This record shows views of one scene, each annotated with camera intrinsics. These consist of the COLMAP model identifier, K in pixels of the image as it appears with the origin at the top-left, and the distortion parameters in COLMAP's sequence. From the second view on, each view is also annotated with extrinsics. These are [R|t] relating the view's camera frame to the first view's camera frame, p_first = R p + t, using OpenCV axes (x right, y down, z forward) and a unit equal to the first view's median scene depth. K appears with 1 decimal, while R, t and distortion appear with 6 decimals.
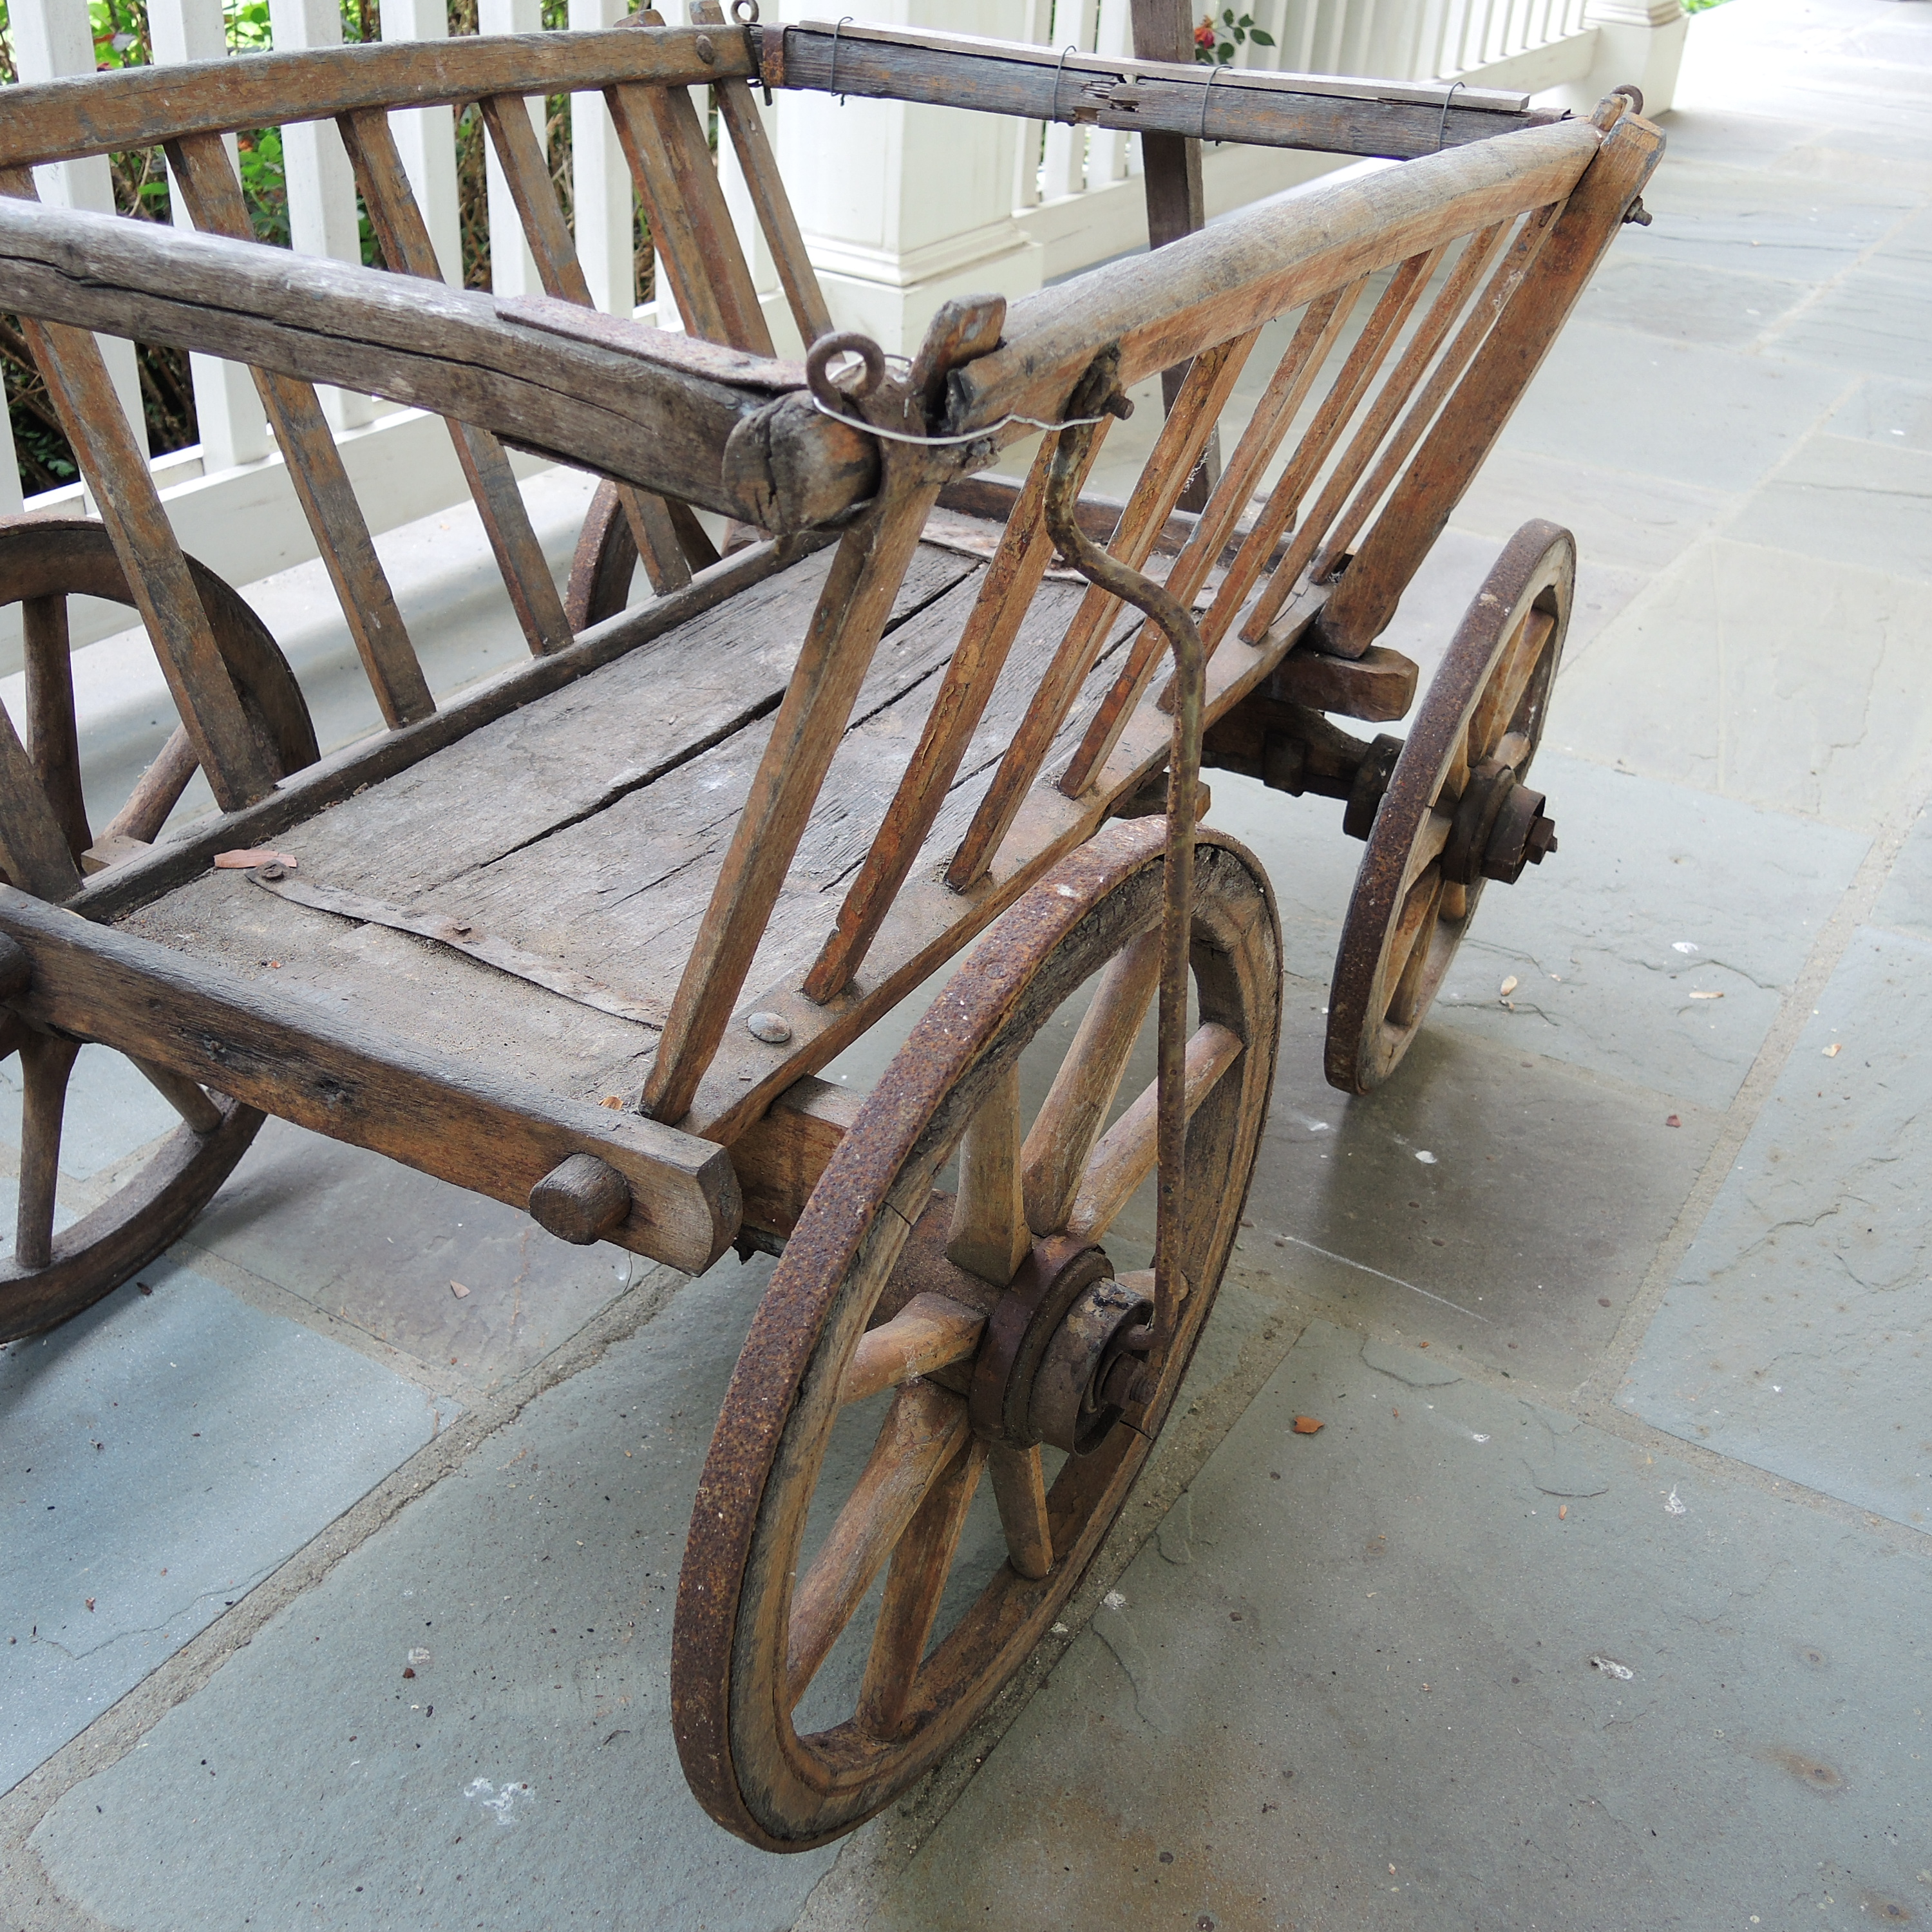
lens RADIAL K [[2176.7, 0, 966.0], [0, 2176.7, 966.0], [0, 0, 1]] dist [0.047076, -0.162283]
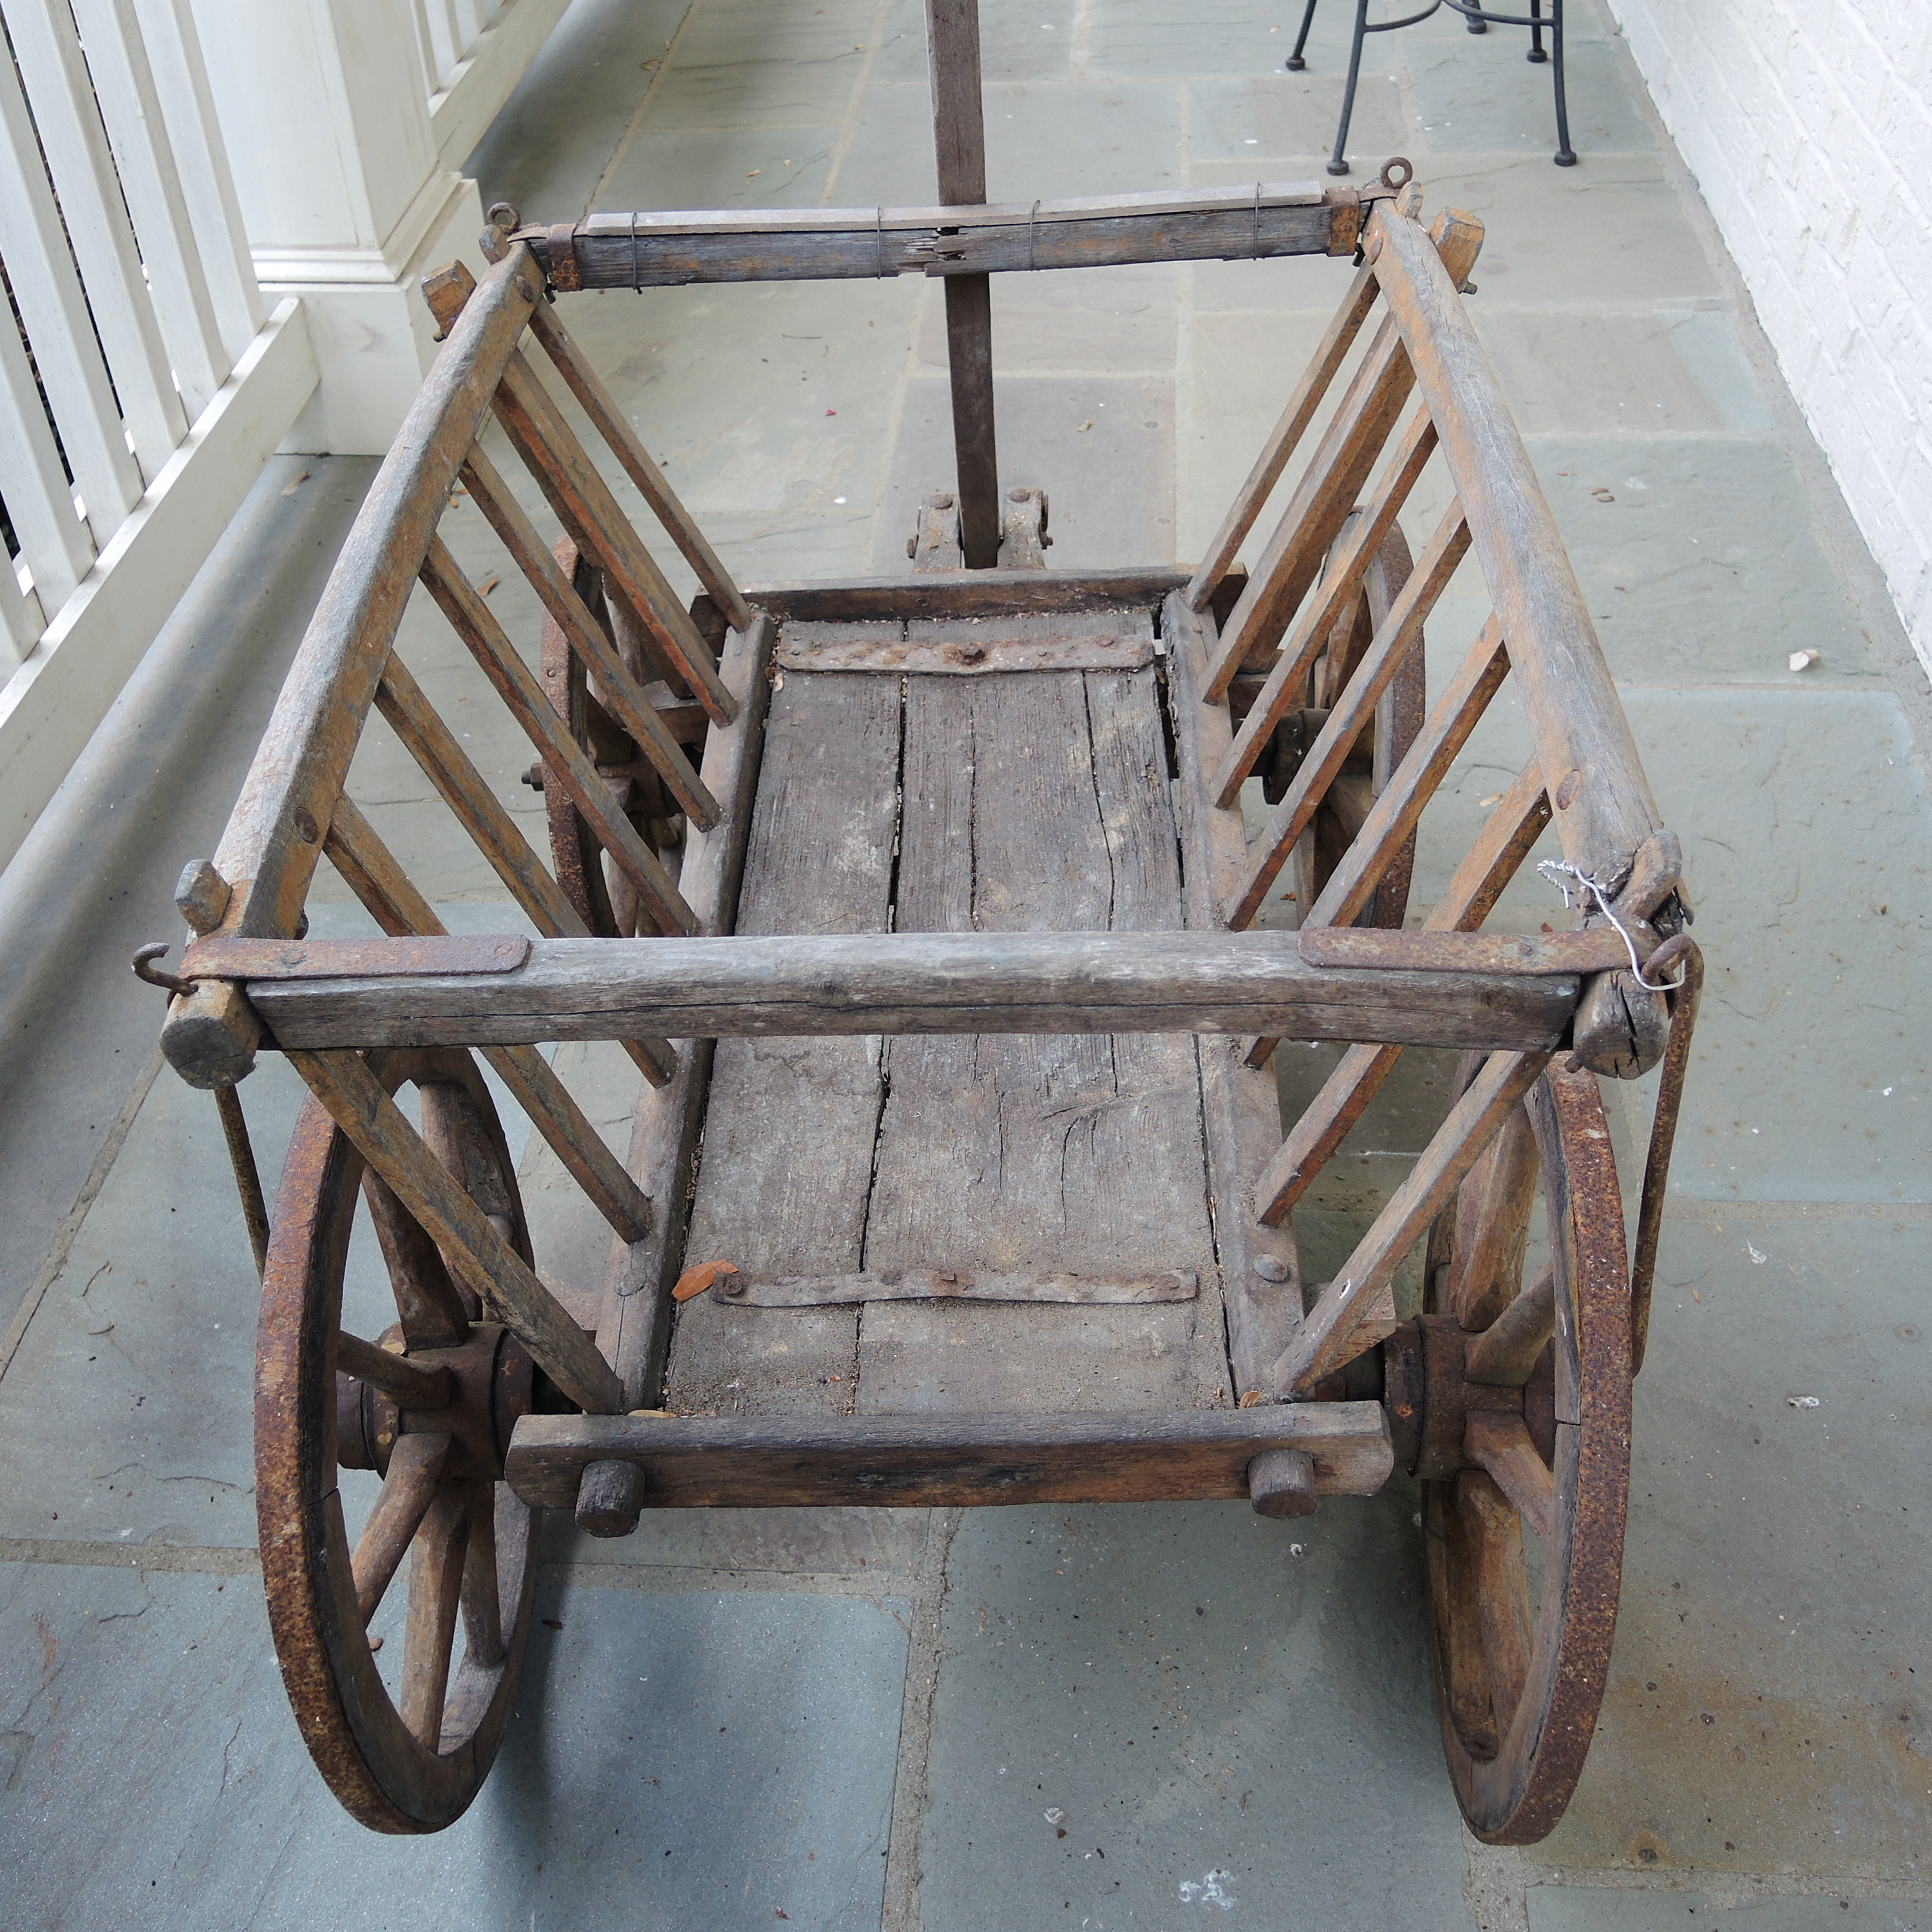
lens RADIAL K [[2209.6, 0, 924.7], [0, 2209.6, 947.2], [0, 0, 1]] dist [0.016554, -0.066378]
pose [[0.881596, -0.363812, 0.300715, -0.460876], [0.304652, 0.925212, 0.226207, -0.387825], [-0.360522, -0.107809, 0.926499, -0.049883]]
